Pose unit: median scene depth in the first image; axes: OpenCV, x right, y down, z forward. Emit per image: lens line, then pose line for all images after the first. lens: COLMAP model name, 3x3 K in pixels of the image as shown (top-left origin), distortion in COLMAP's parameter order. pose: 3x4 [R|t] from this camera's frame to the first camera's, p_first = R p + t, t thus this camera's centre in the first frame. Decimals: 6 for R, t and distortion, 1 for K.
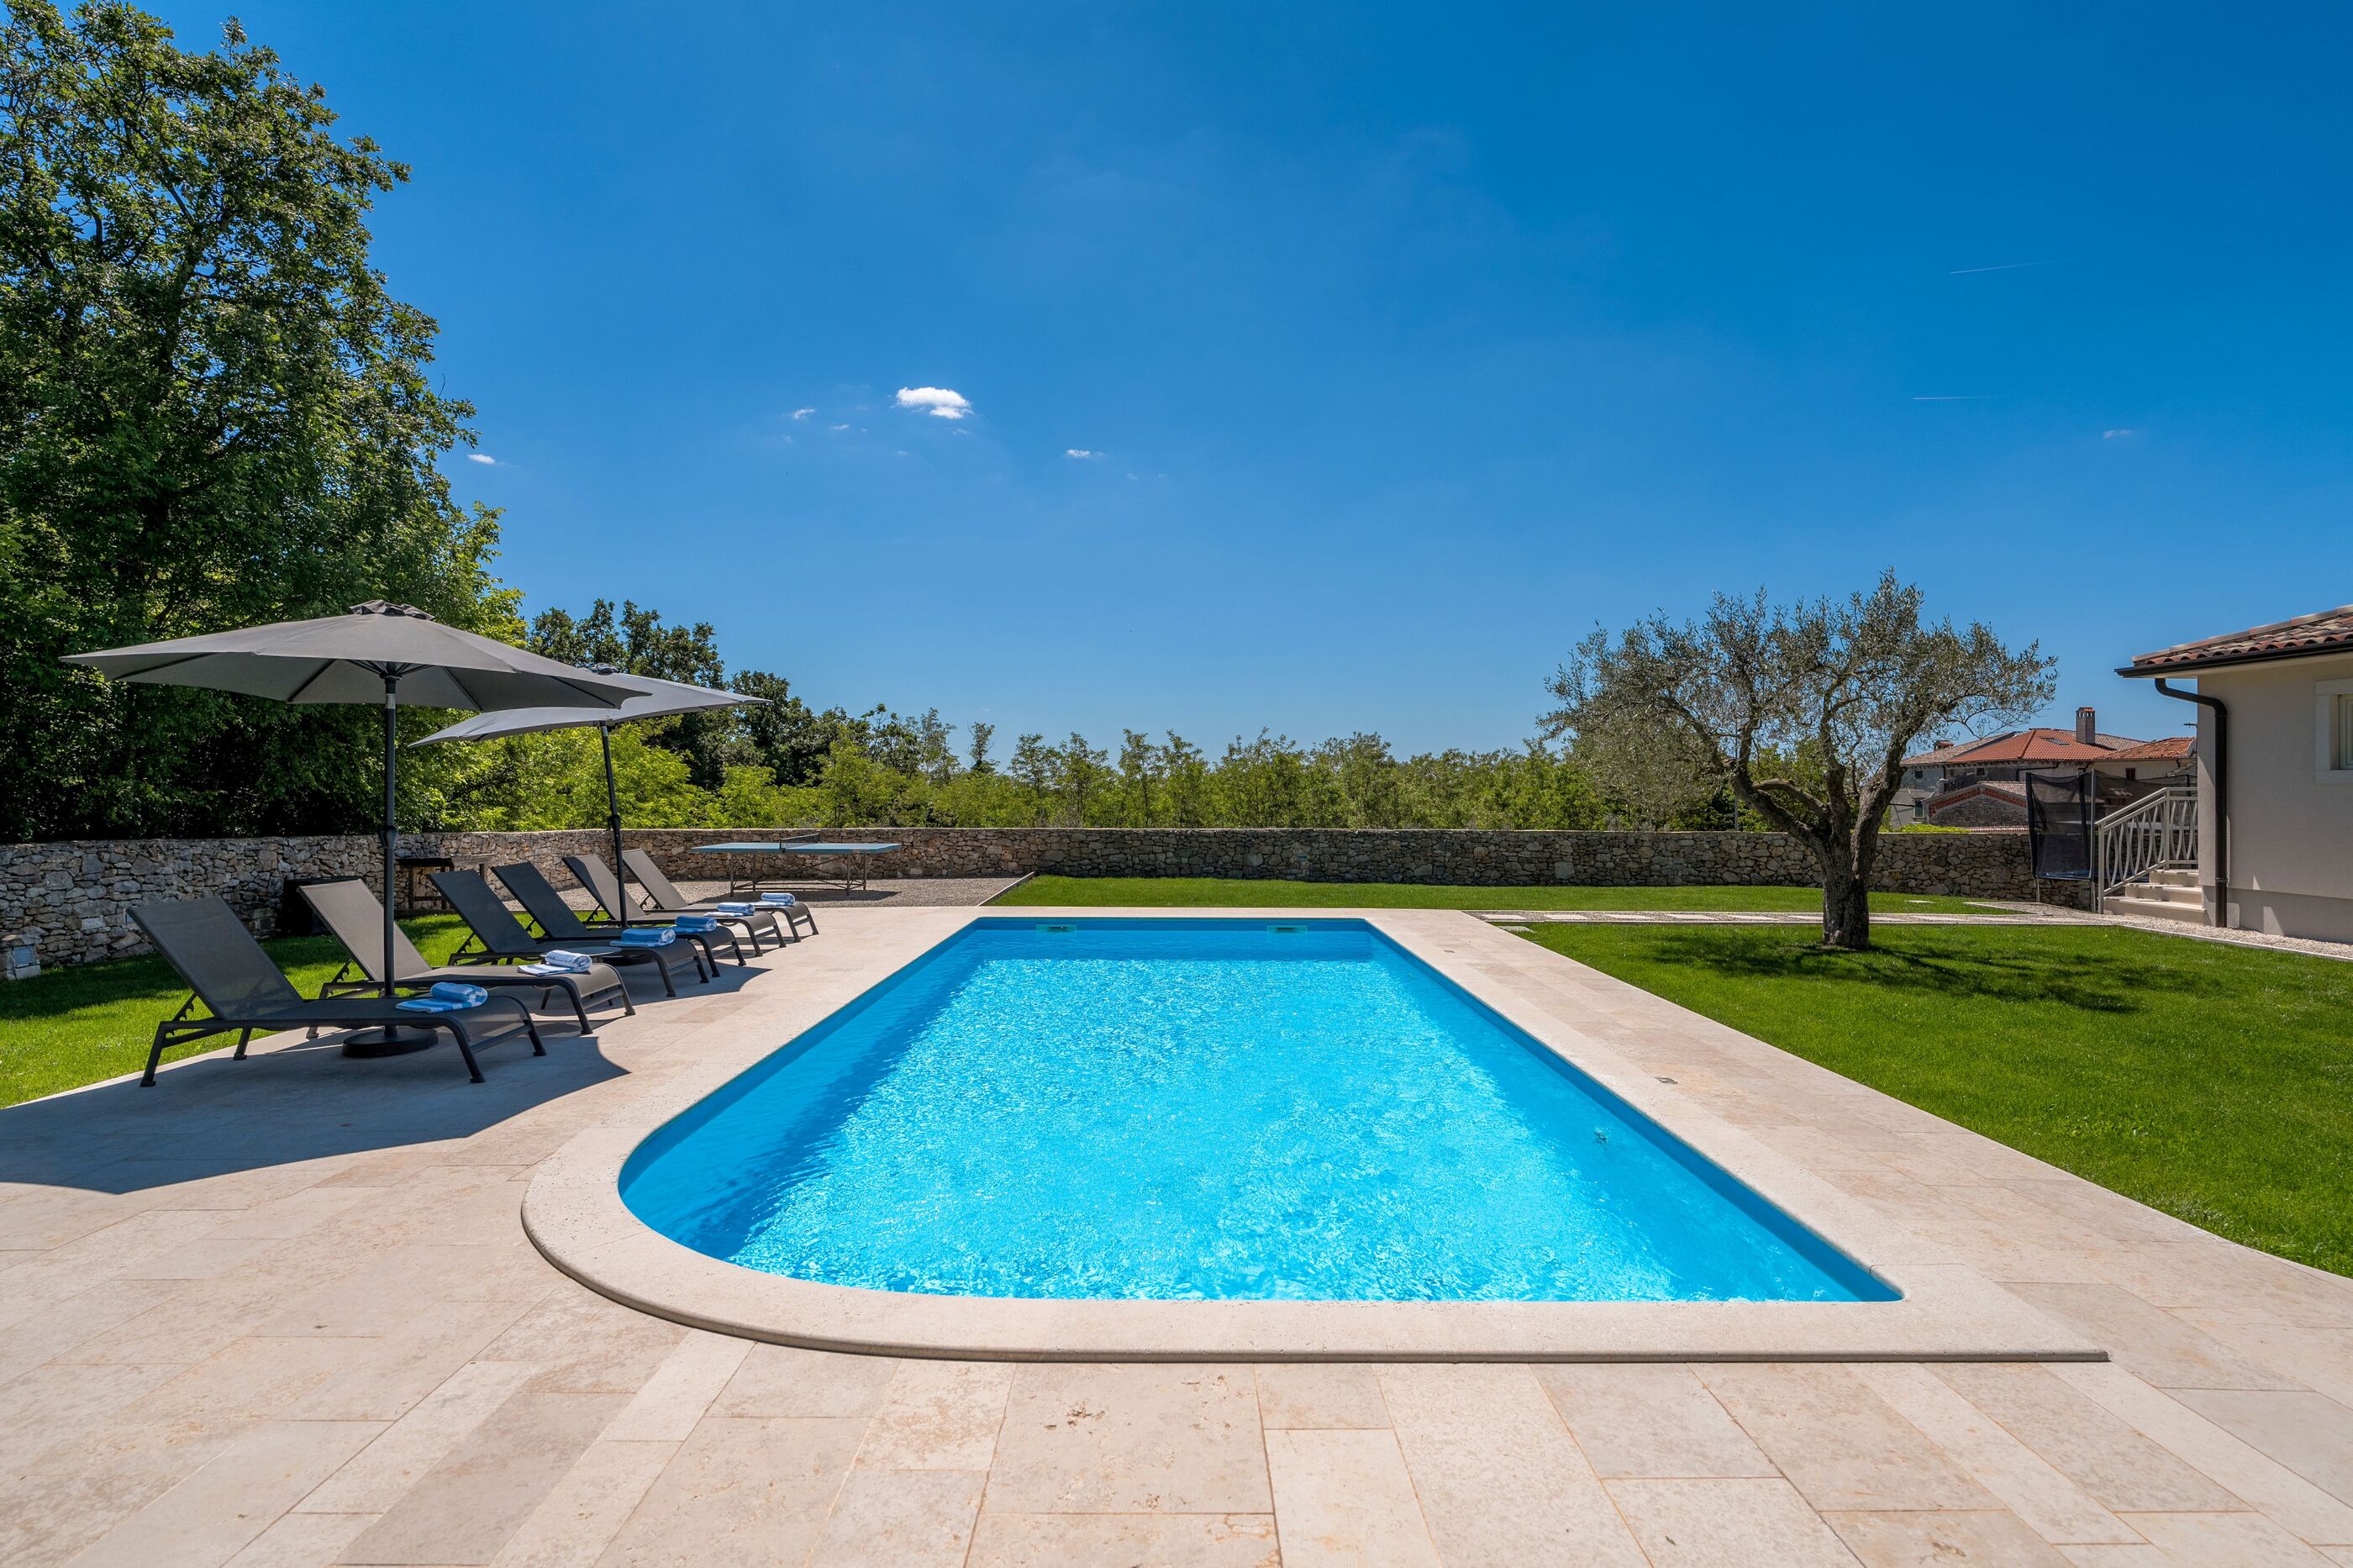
lens RADIAL K [[1077.0, 0, 1176.4], [0, 1077.0, 789.8], [0, 0, 1]] dist [0.003092, -0.000007]
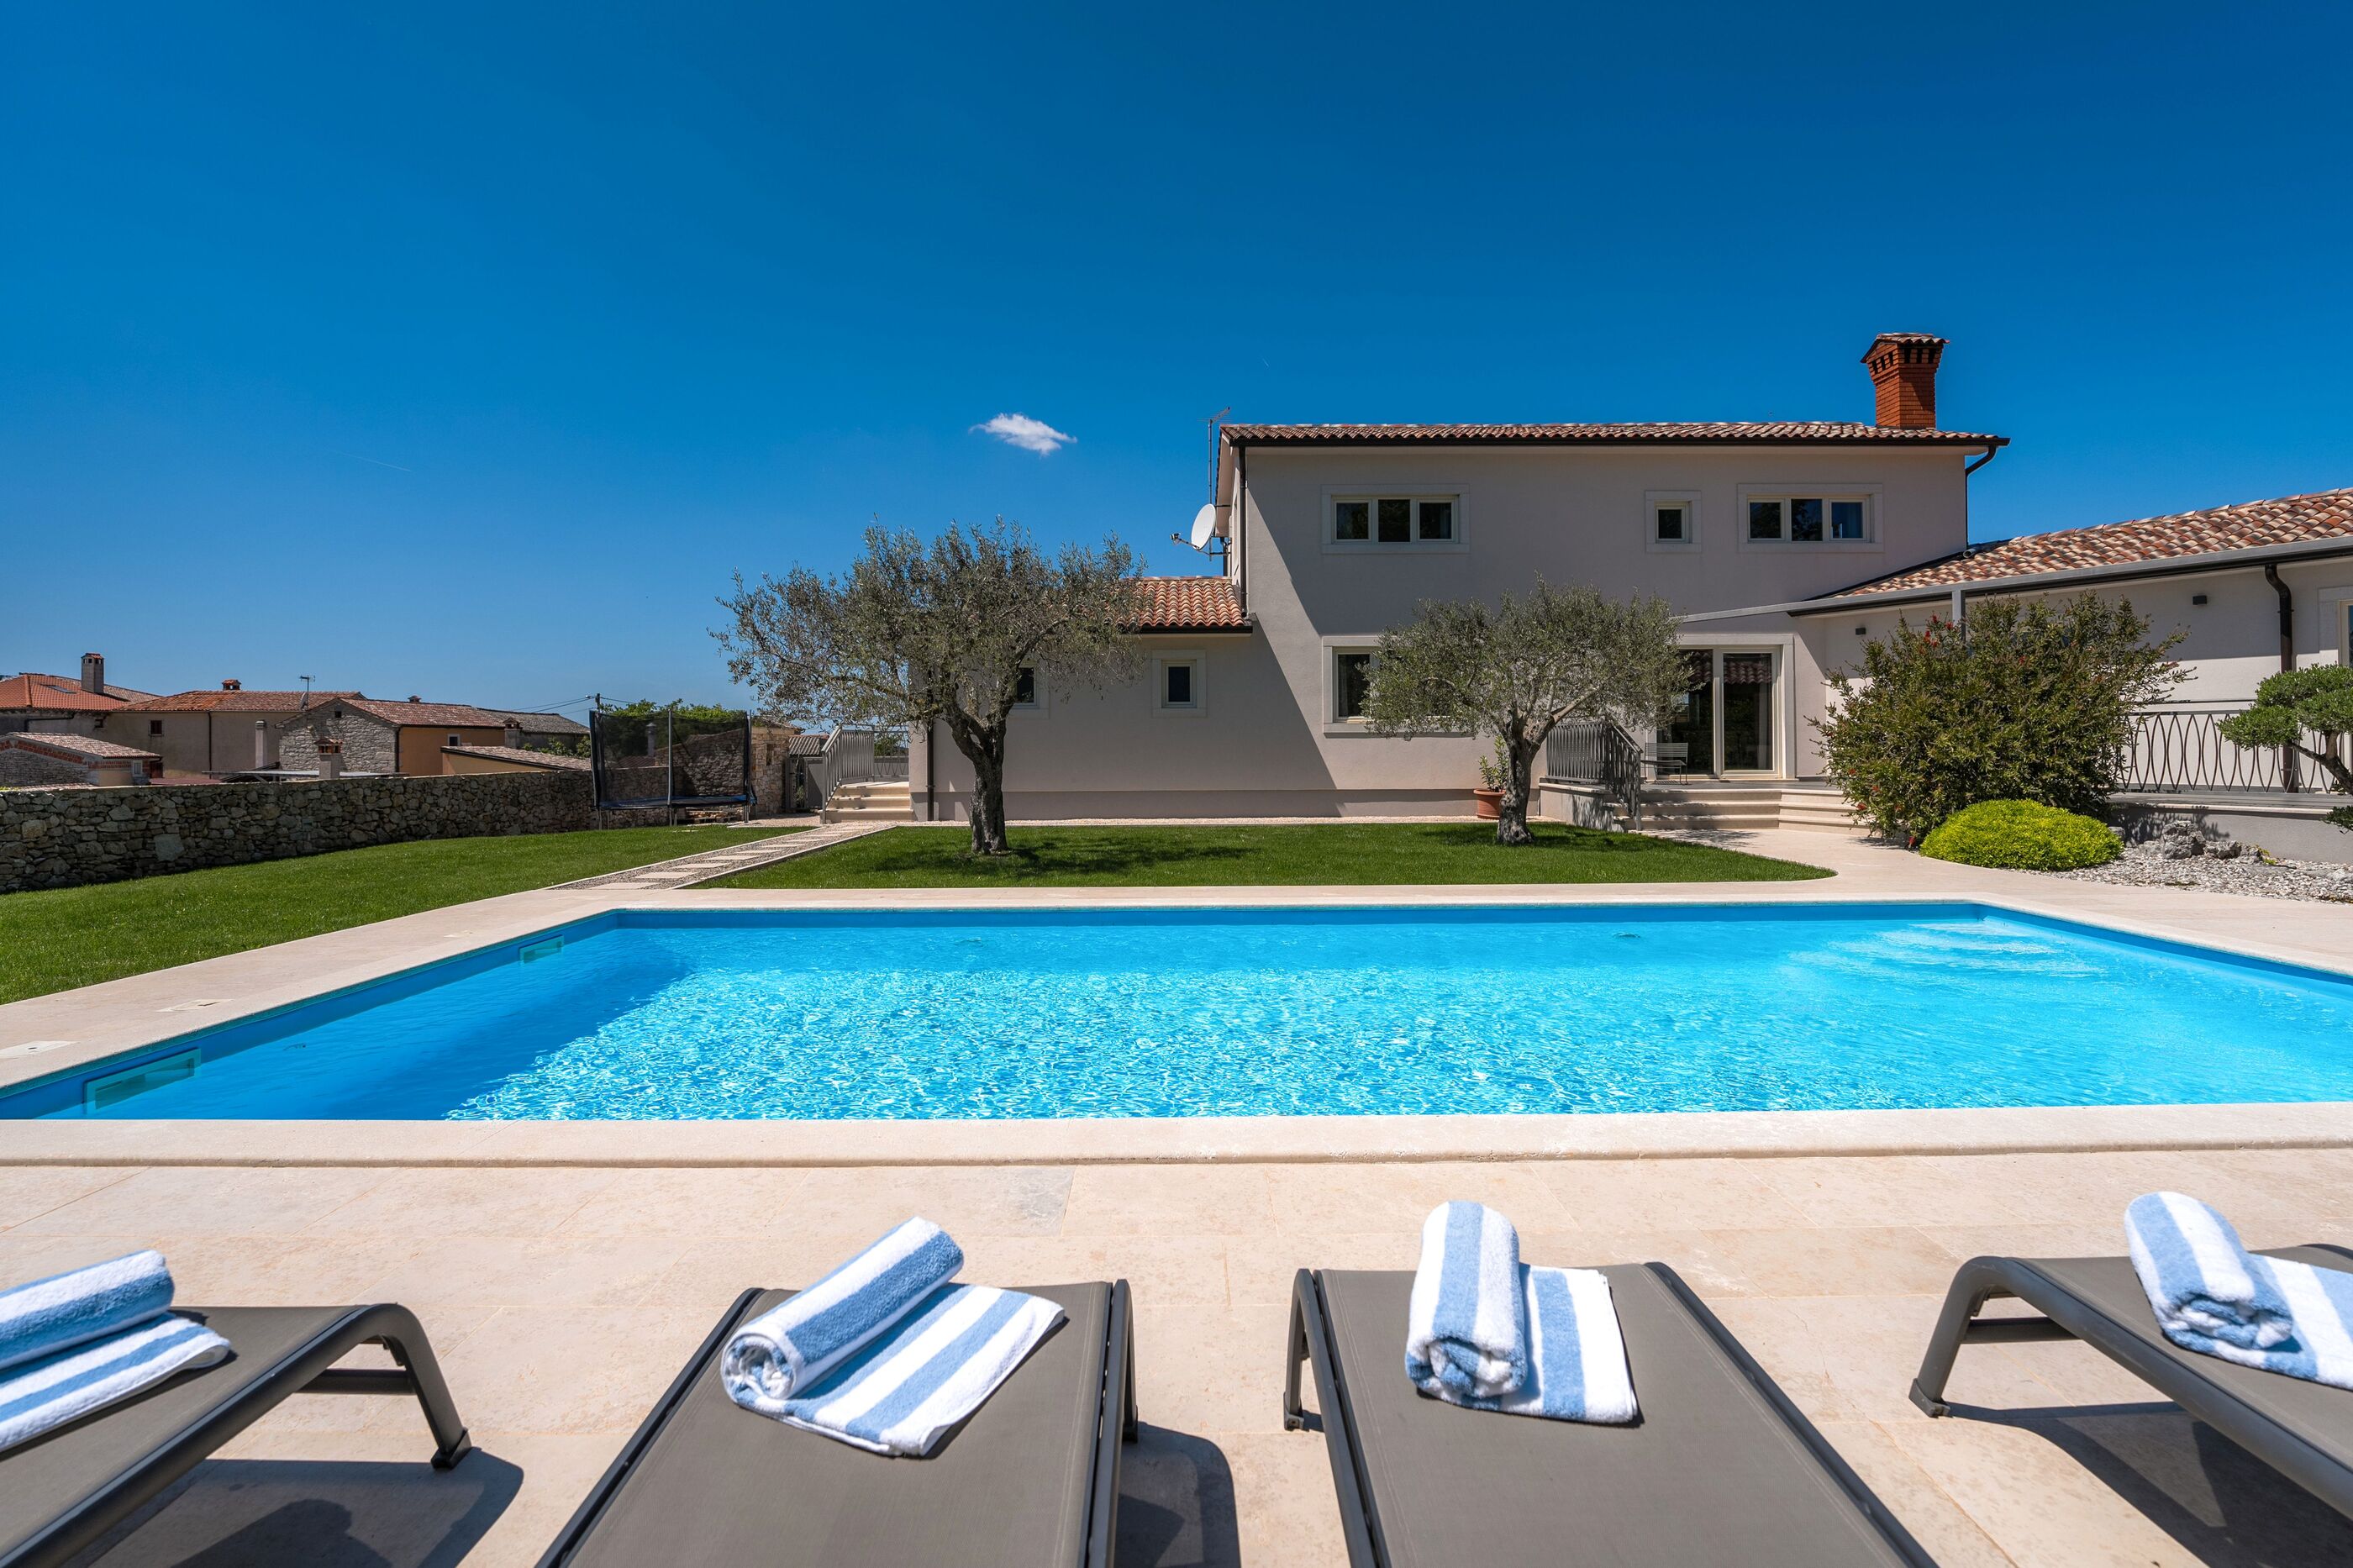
lens RADIAL K [[1040.2, 0, 1183.2], [0, 1040.2, 762.5], [0, 0, 1]] dist [-0.002786, -0.000248]
pose [[-0.014078, -0.018637, 0.999727, -0.252497], [0.004019, 0.999817, 0.018696, 0.015607], [-0.999893, 0.004281, -0.014001, 0.407863]]
